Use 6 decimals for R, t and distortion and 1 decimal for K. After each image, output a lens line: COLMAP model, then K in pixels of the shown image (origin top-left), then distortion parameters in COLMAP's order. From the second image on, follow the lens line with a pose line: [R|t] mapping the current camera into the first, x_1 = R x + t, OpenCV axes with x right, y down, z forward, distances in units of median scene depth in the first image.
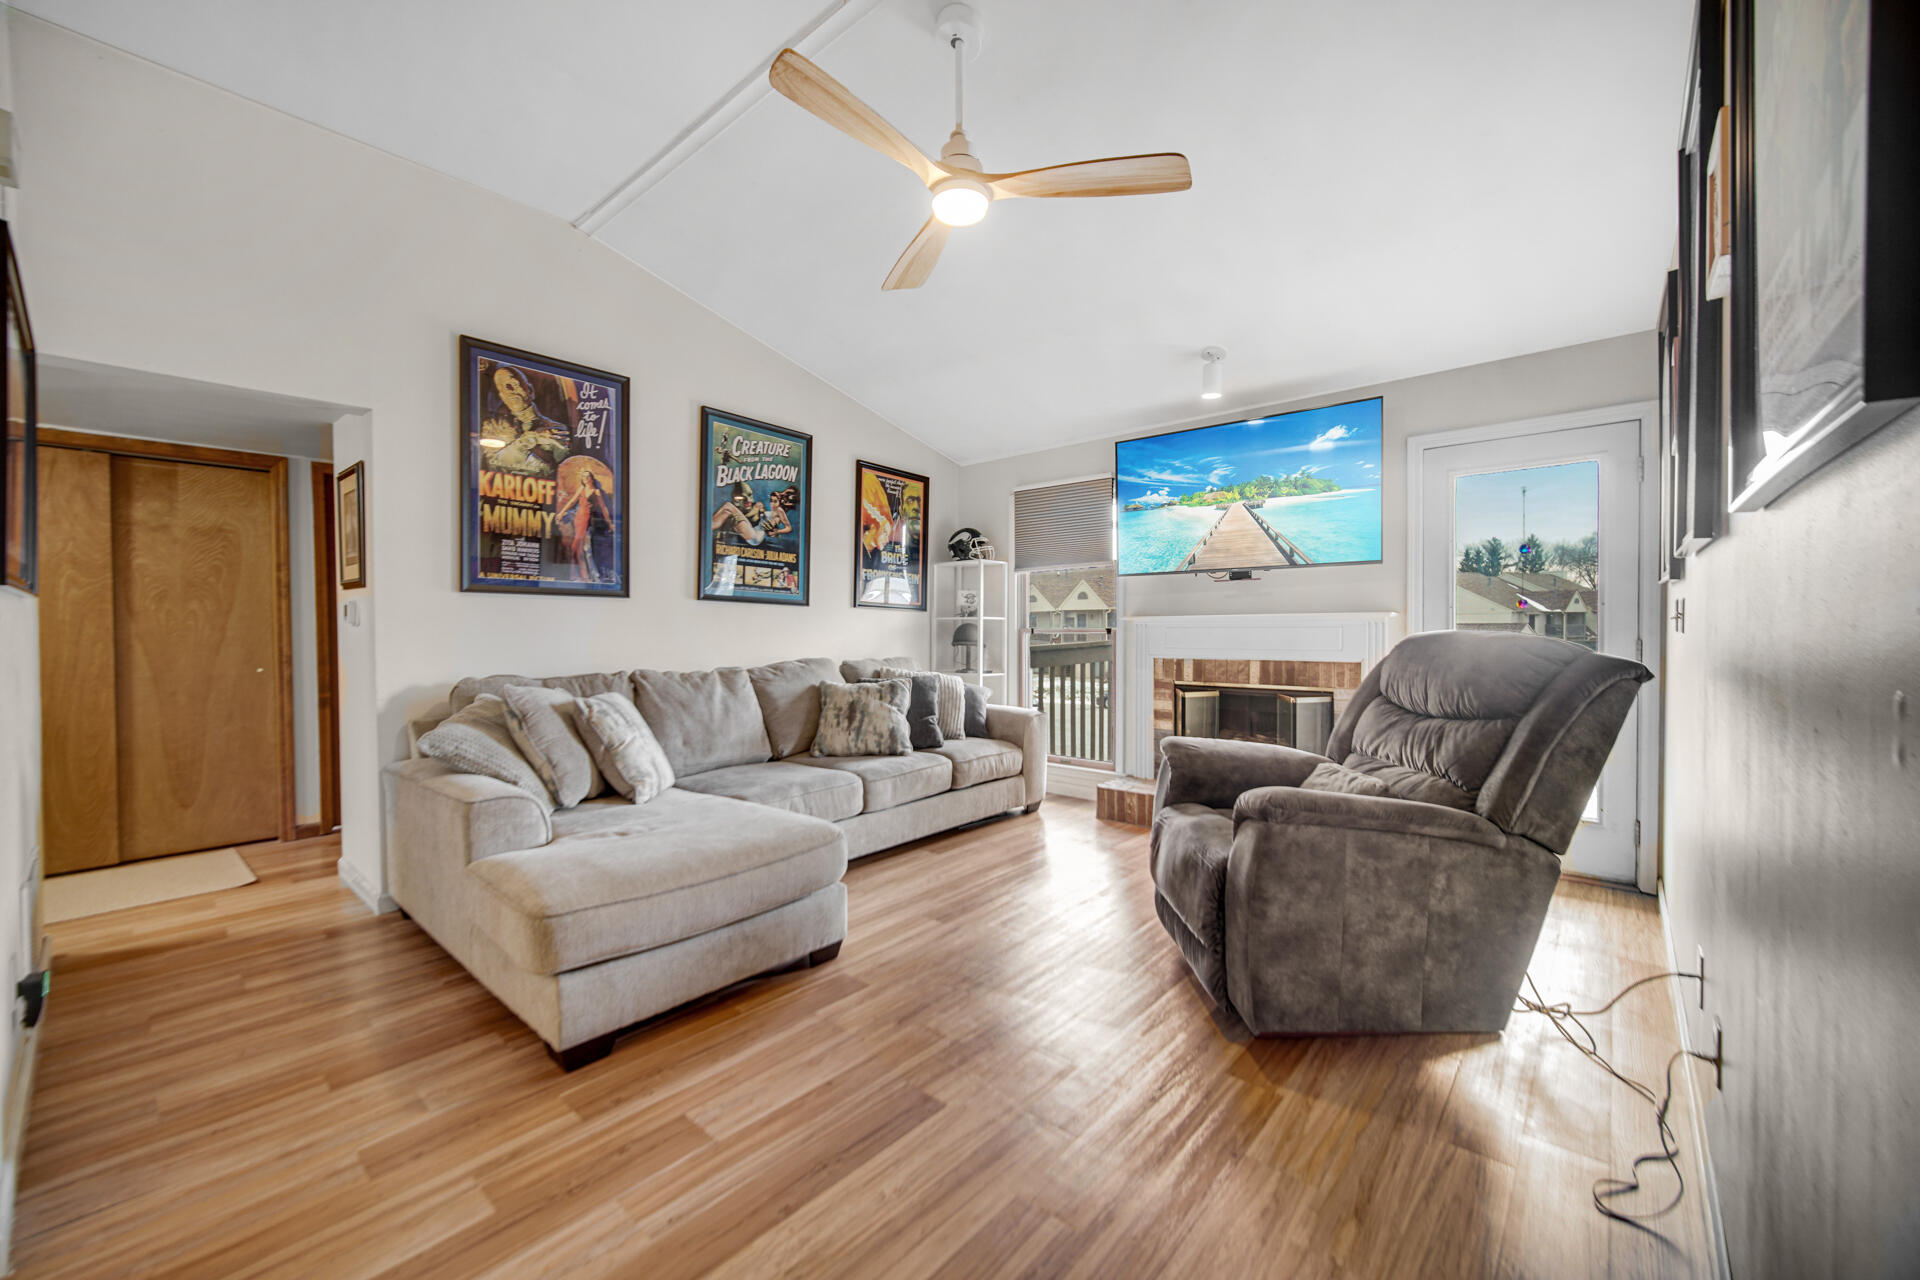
lens RADIAL K [[755.9, 0, 954.1], [0, 755.9, 638.6], [0, 0, 1]] dist [-0.003062, -0.000414]
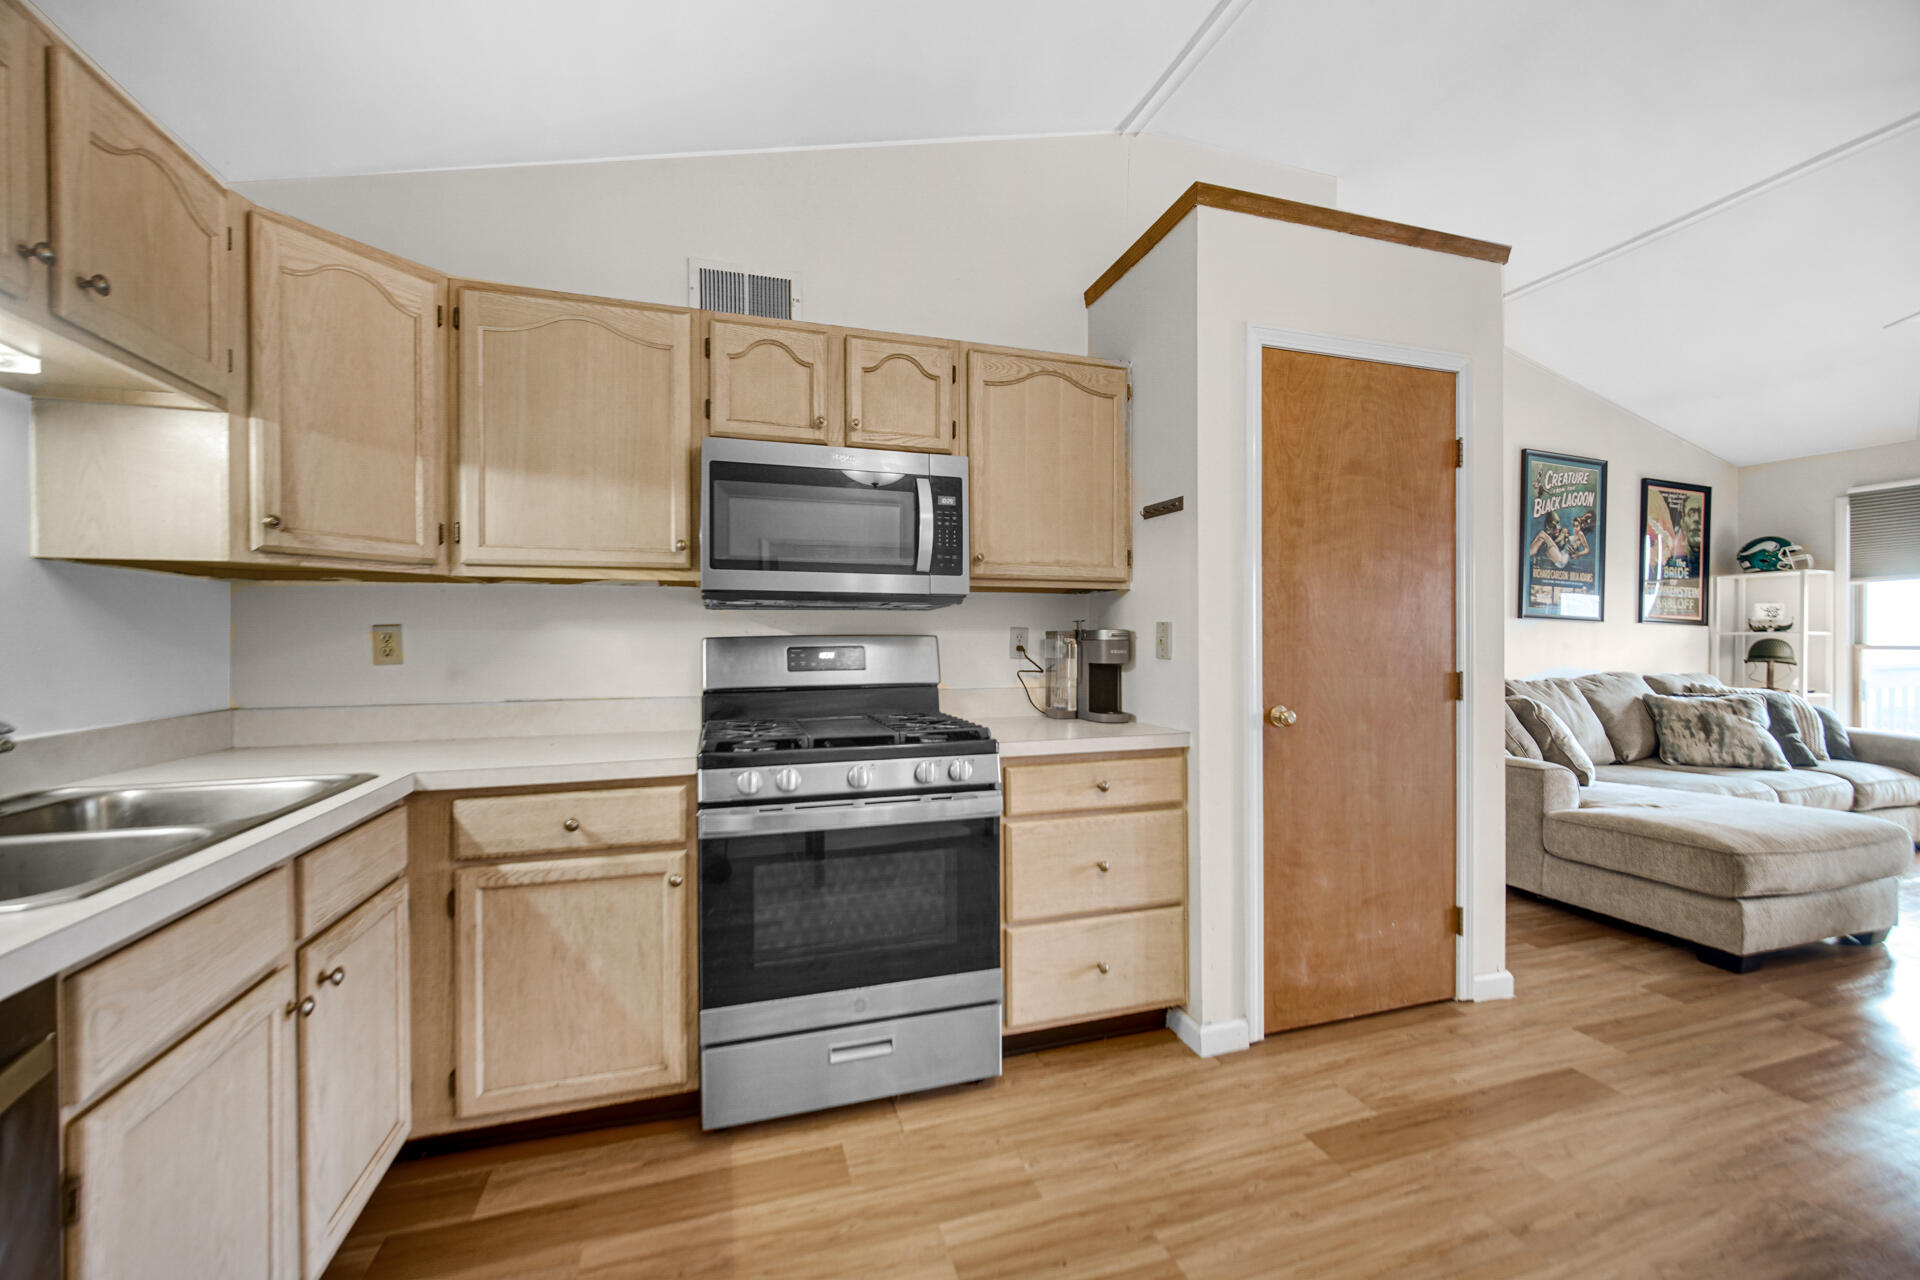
lens RADIAL K [[755.9, 0, 954.1], [0, 755.9, 638.6], [0, 0, 1]] dist [-0.003062, -0.000414]
pose [[0.856241, 0.004561, -0.516556, -0.463904], [-0.011469, 0.999882, -0.010181, 0.001230], [0.516449, 0.014642, 0.856193, -0.406087]]
